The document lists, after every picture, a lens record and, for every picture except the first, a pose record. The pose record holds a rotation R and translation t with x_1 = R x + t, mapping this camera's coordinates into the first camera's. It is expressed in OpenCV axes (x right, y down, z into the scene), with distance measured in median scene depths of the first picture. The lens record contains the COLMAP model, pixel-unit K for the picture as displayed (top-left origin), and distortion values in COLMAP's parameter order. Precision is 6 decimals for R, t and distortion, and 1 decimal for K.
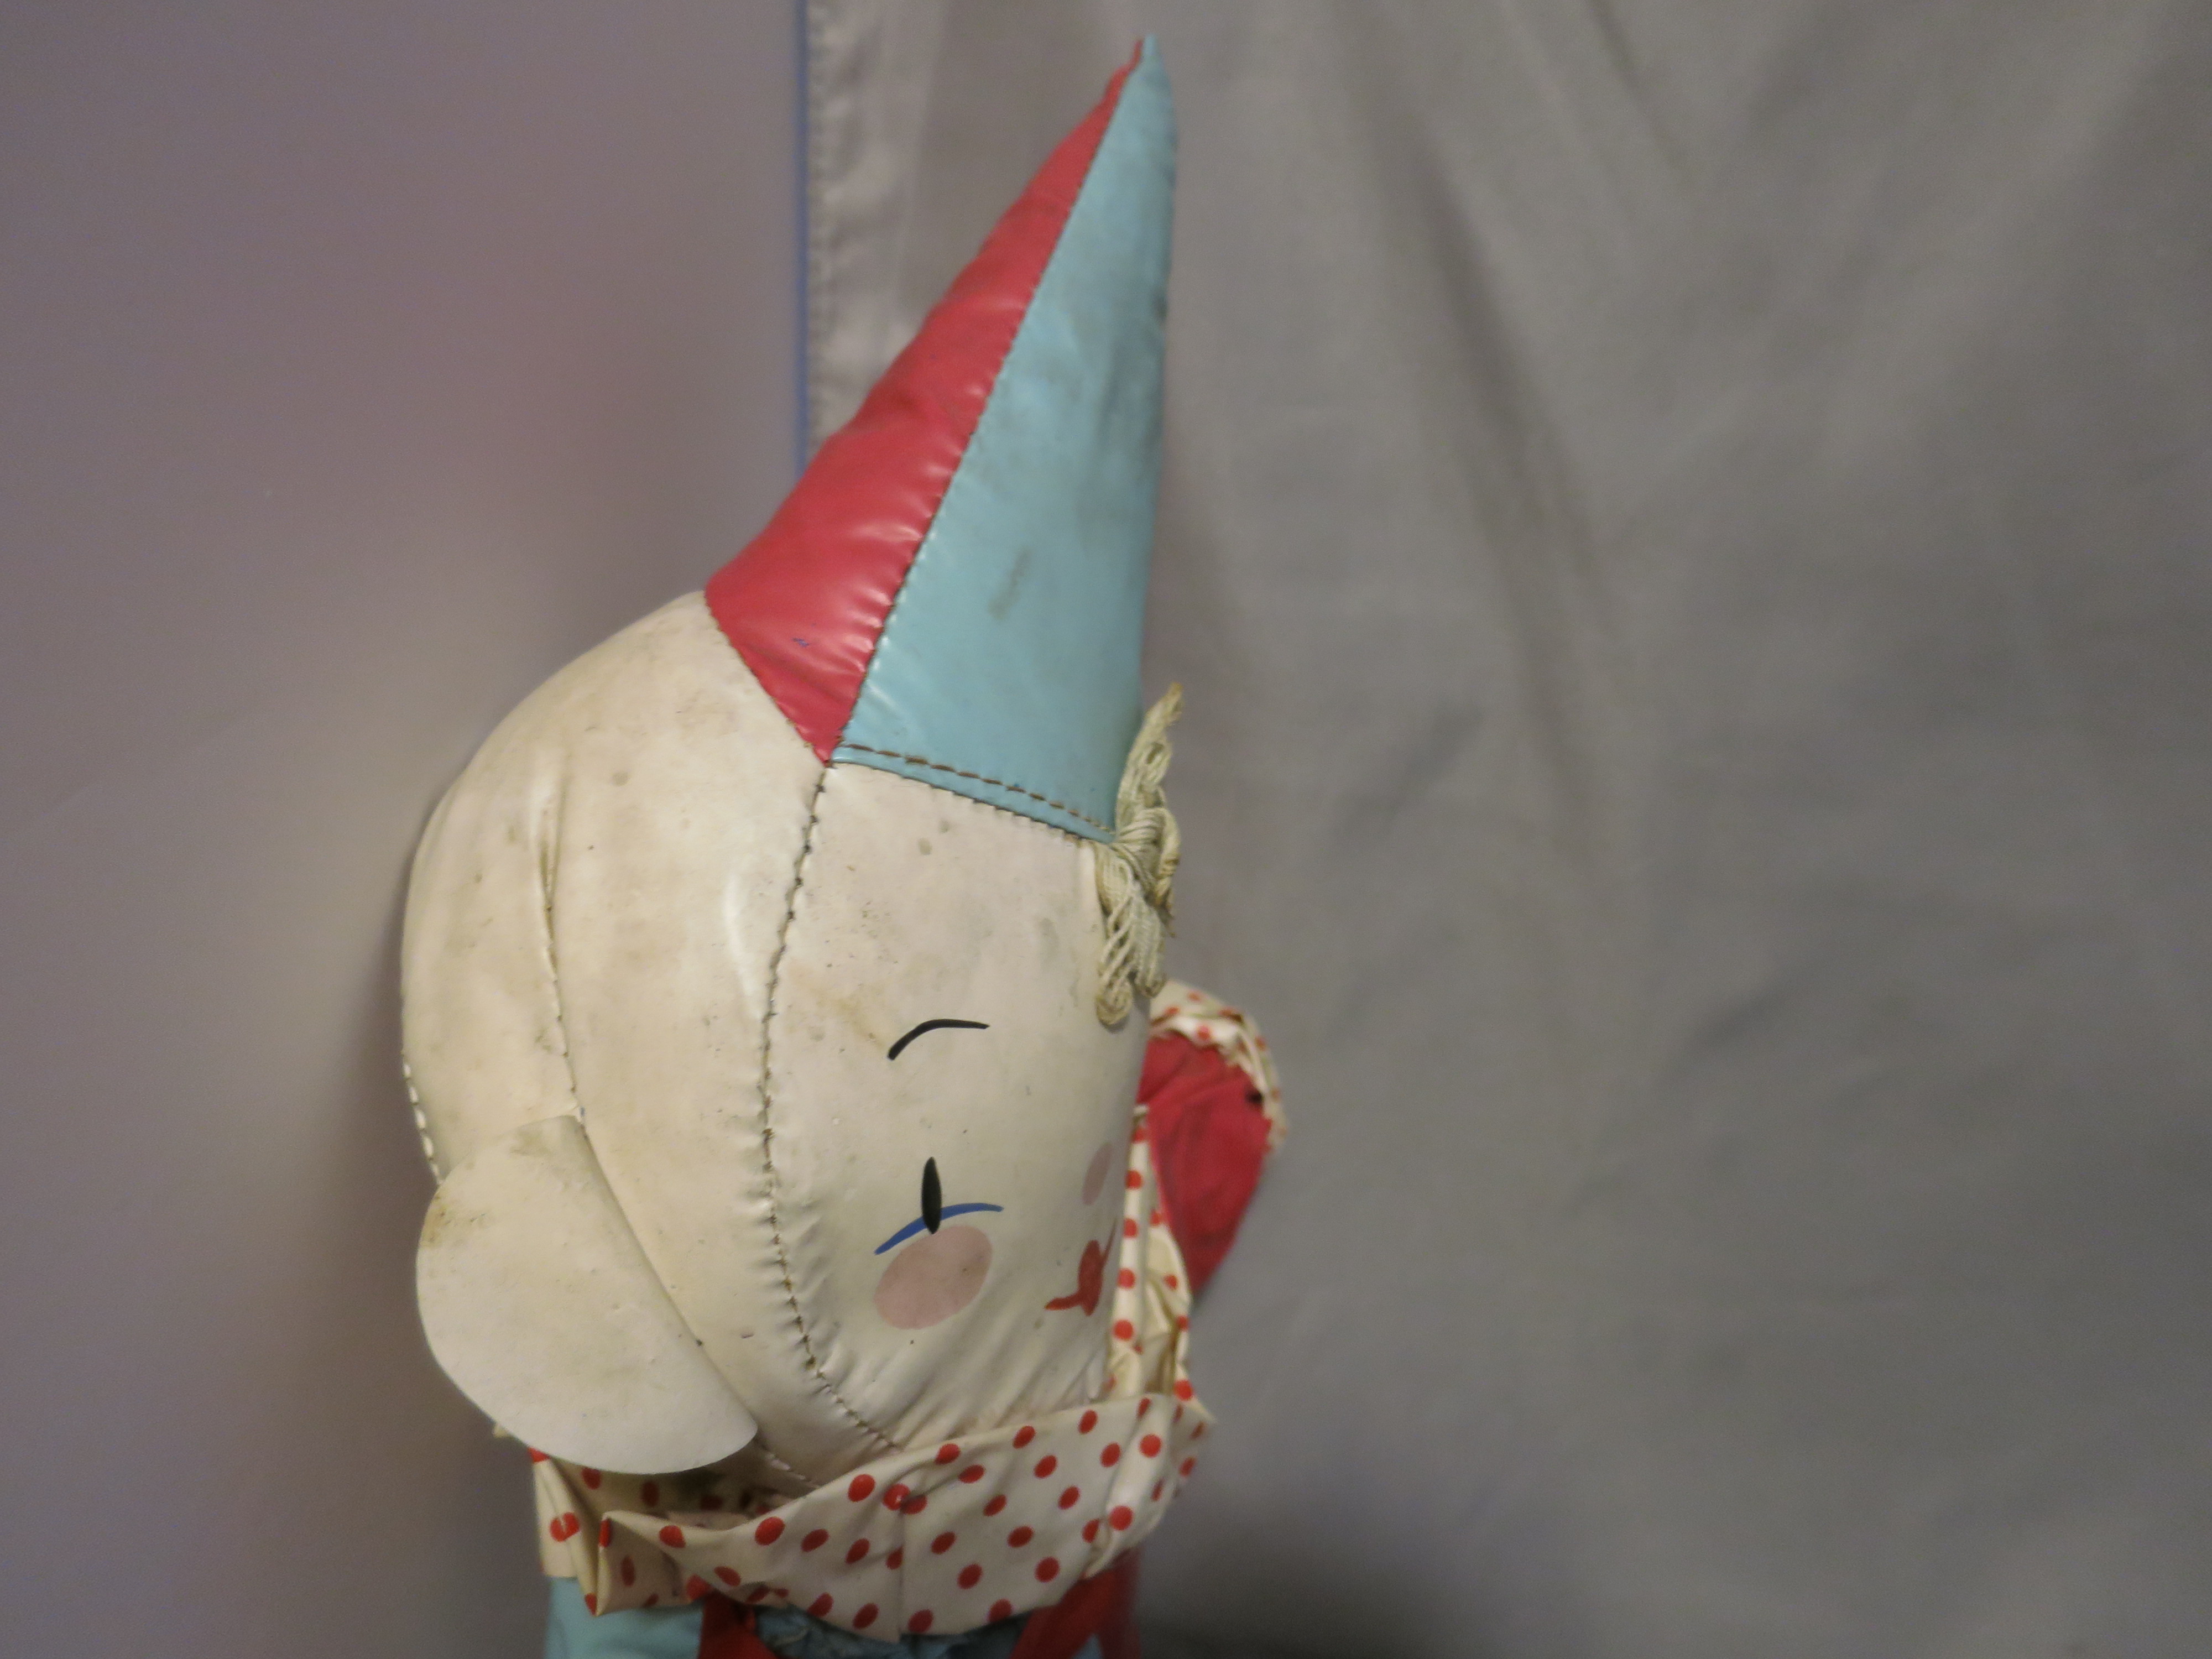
lens RADIAL K [[1559.7, 0, 1103.1], [0, 1559.7, 822.4], [0, 0, 1]] dist [-0.047316, 0.005235]
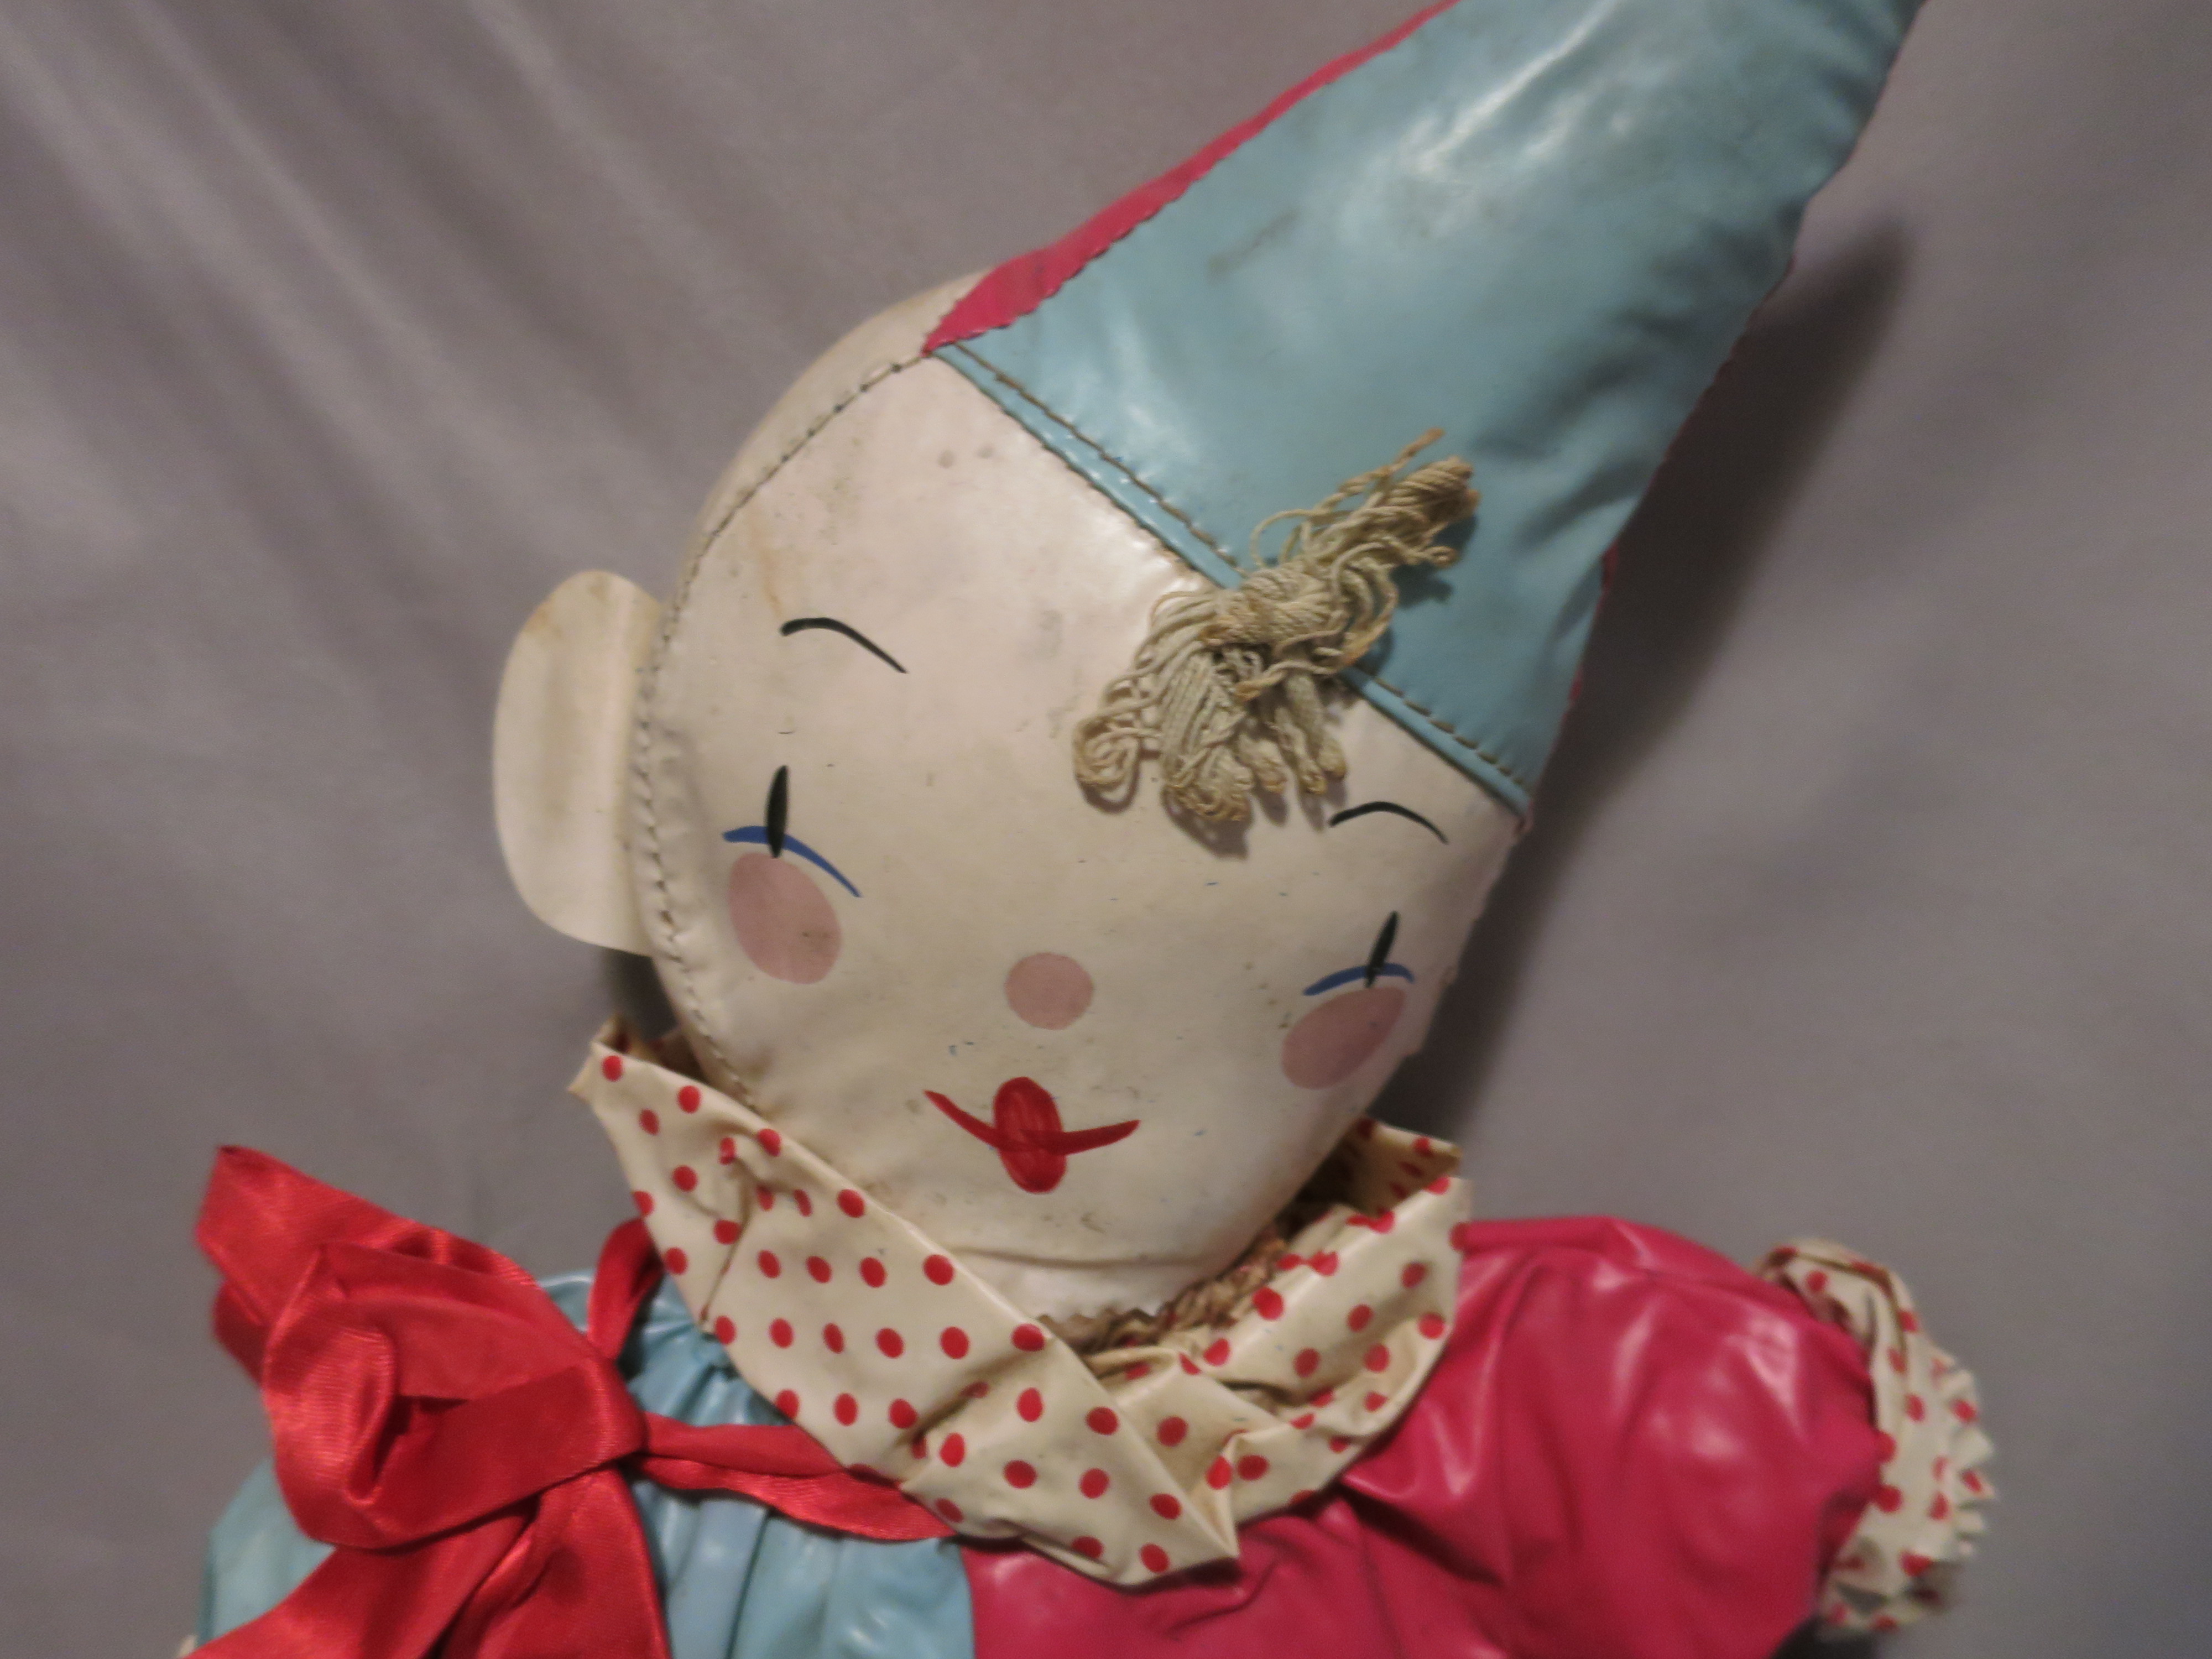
lens RADIAL K [[1559.7, 0, 1103.1], [0, 1559.7, 822.4], [0, 0, 1]] dist [-0.047316, 0.005235]
pose [[0.395343, 0.305922, -0.866092, 0.698611], [-0.443076, 0.889469, 0.111930, 0.057232], [0.804604, 0.339494, 0.487192, 0.666154]]
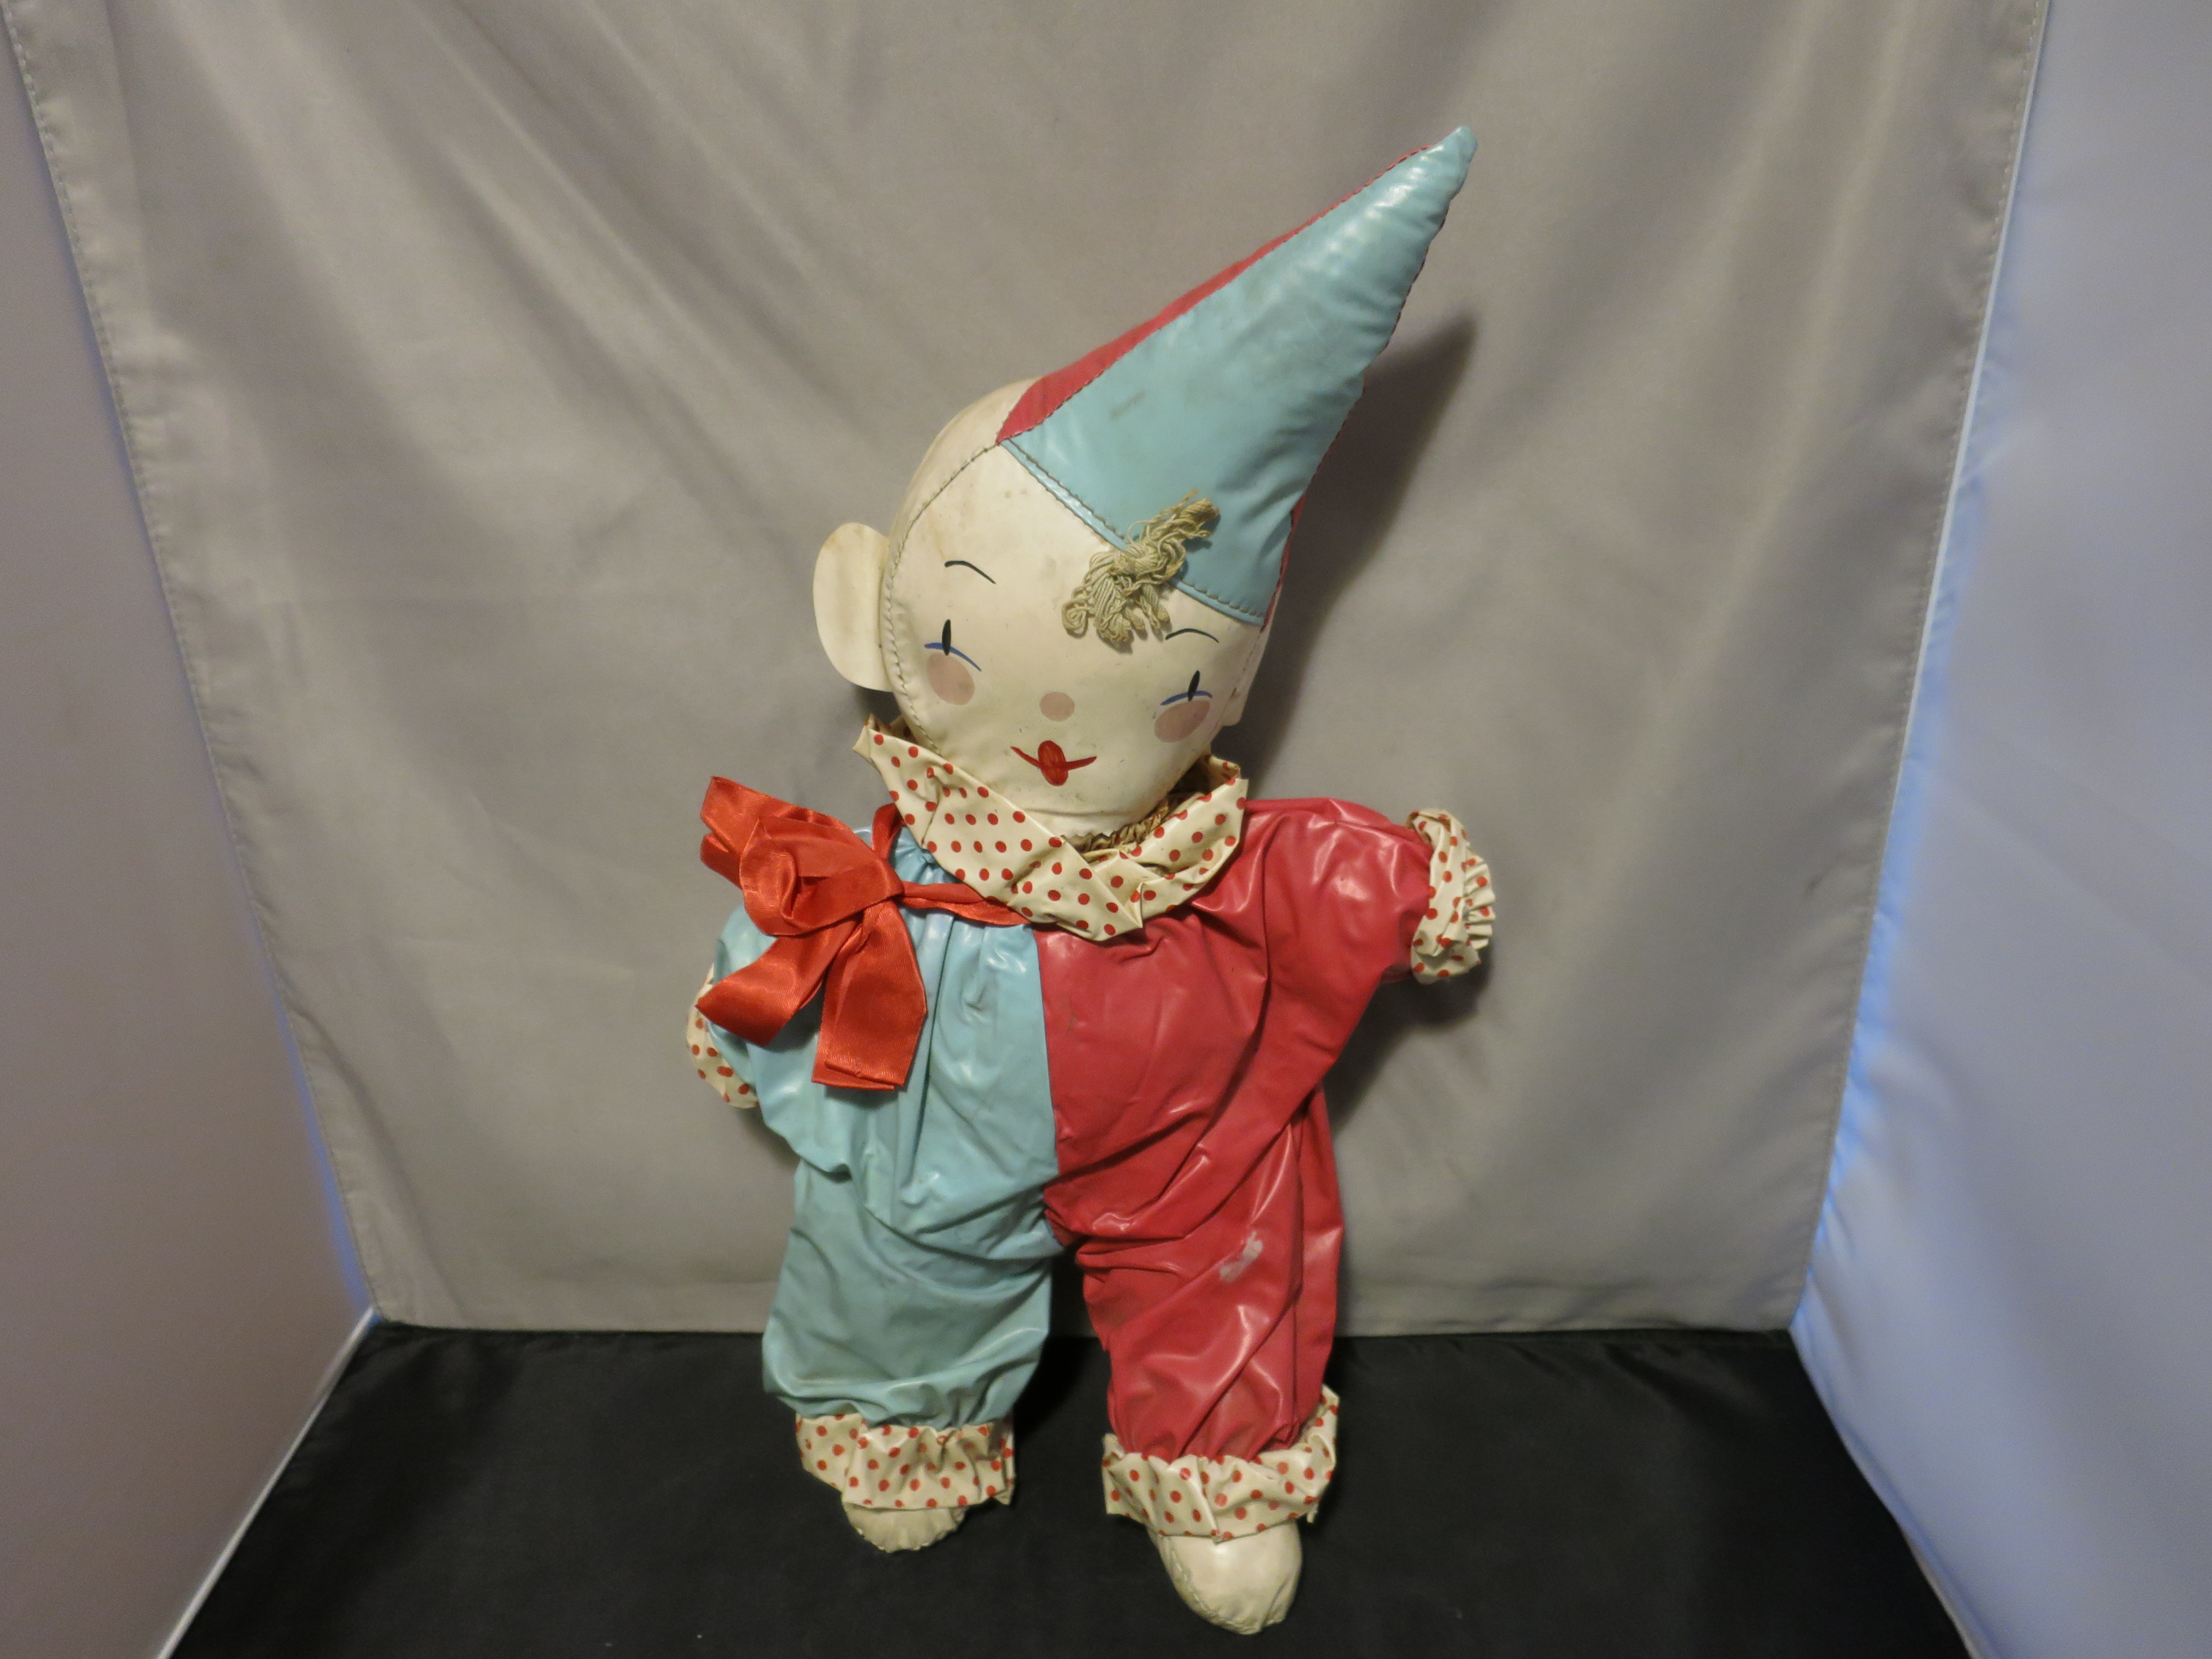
lens RADIAL K [[1559.7, 0, 1103.1], [0, 1559.7, 822.4], [0, 0, 1]] dist [-0.047316, 0.005235]
pose [[0.353110, 0.485860, -0.799533, 1.775007], [-0.408364, 0.848920, 0.335520, -0.355196], [0.841756, 0.208025, 0.498170, 0.114626]]
